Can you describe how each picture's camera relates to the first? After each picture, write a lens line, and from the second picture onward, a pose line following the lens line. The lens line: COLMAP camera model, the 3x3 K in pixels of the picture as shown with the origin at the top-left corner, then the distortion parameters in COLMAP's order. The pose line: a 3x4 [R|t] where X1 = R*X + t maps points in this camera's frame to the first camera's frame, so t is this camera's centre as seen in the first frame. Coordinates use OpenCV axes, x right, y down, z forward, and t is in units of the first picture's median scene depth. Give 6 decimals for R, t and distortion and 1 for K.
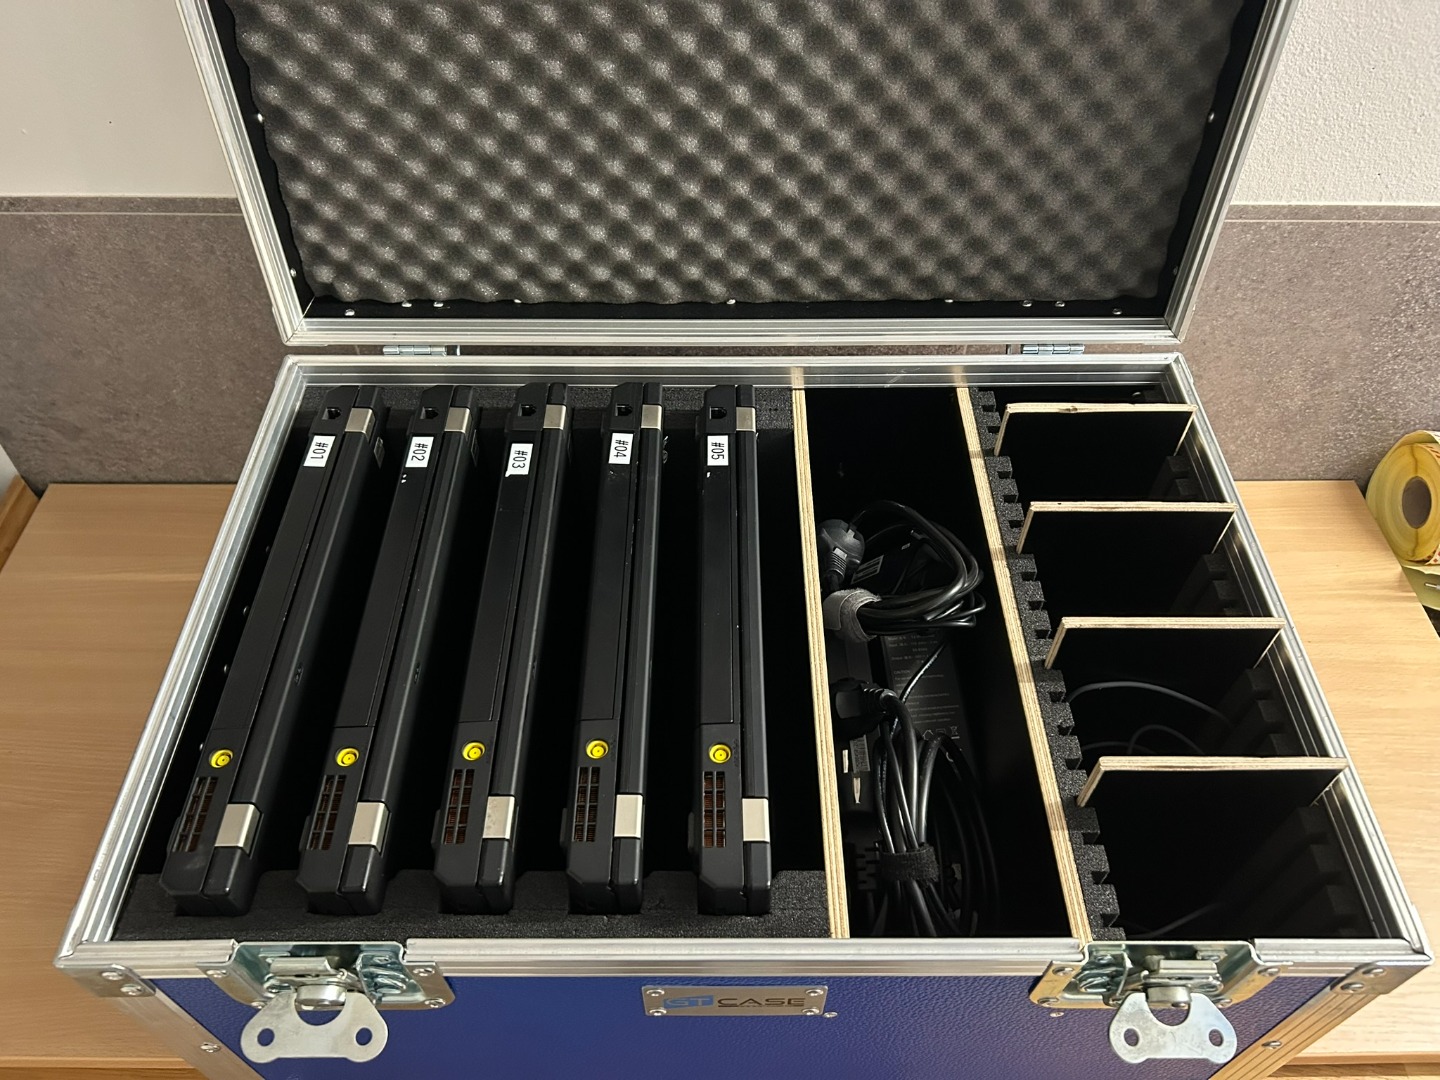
lens RADIAL K [[1085.2, 0, 721.2], [0, 1085.2, 567.7], [0, 0, 1]] dist [0.025511, -0.031446]
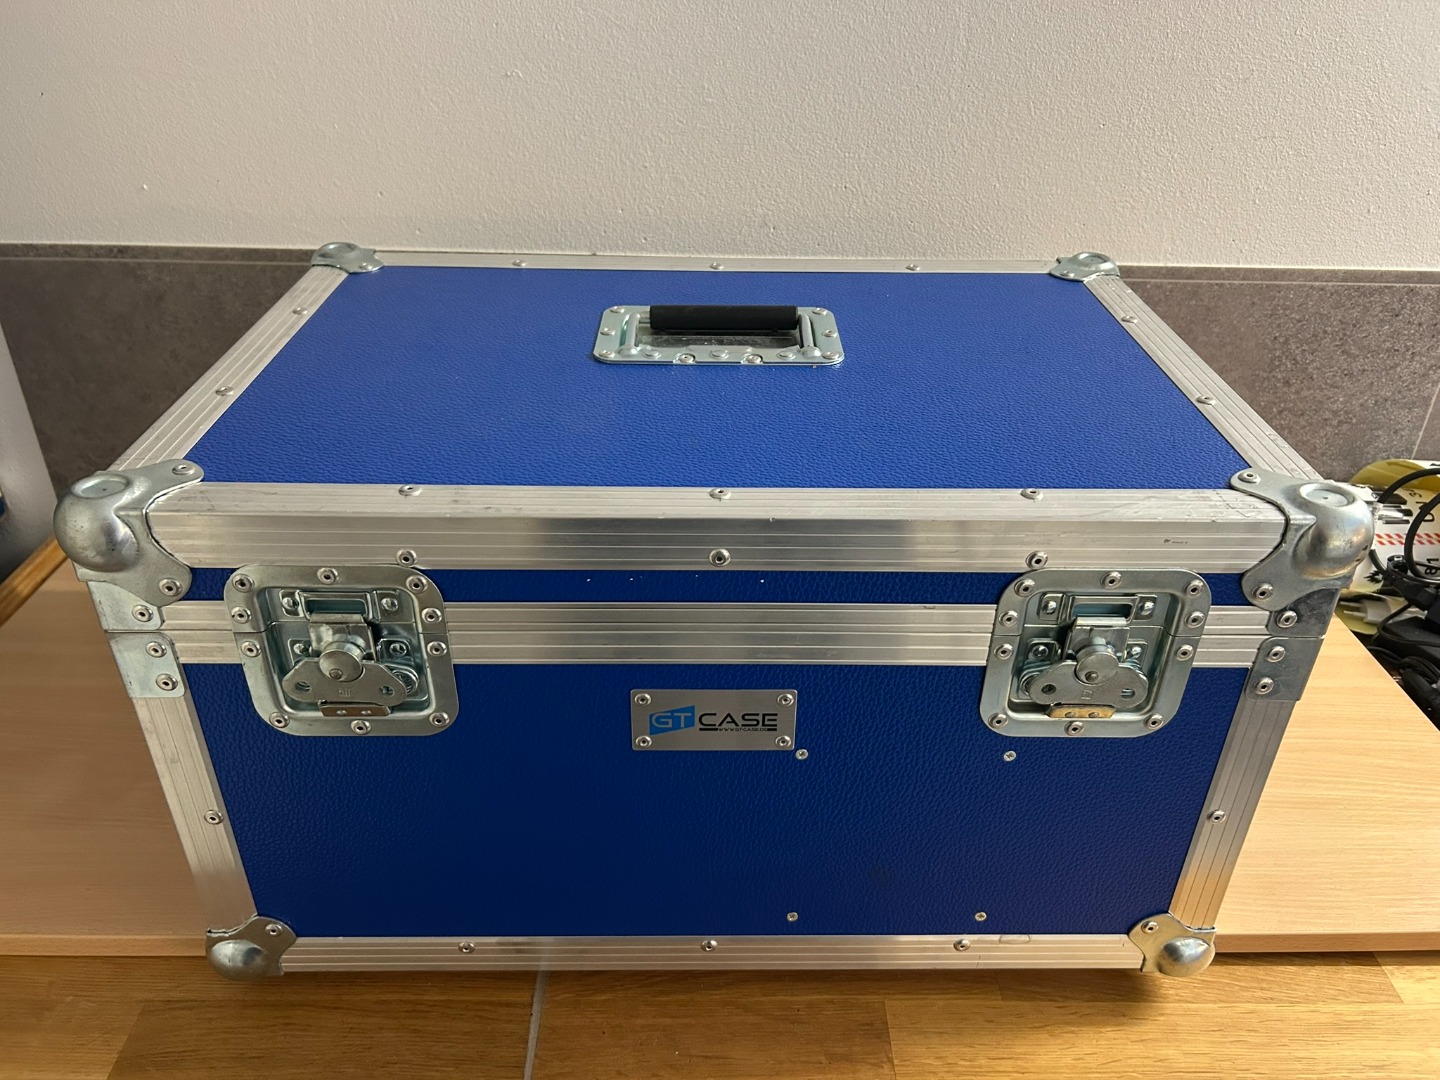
lens RADIAL K [[1085.2, 0, 732.4], [0, 1085.2, 551.9], [0, 0, 1]] dist [0.025511, -0.031446]
pose [[0.999715, 0.008198, 0.022424, 0.004160], [-0.000808, 0.950272, -0.311419, 0.439221], [-0.023862, 0.311312, 0.950008, -0.076399]]
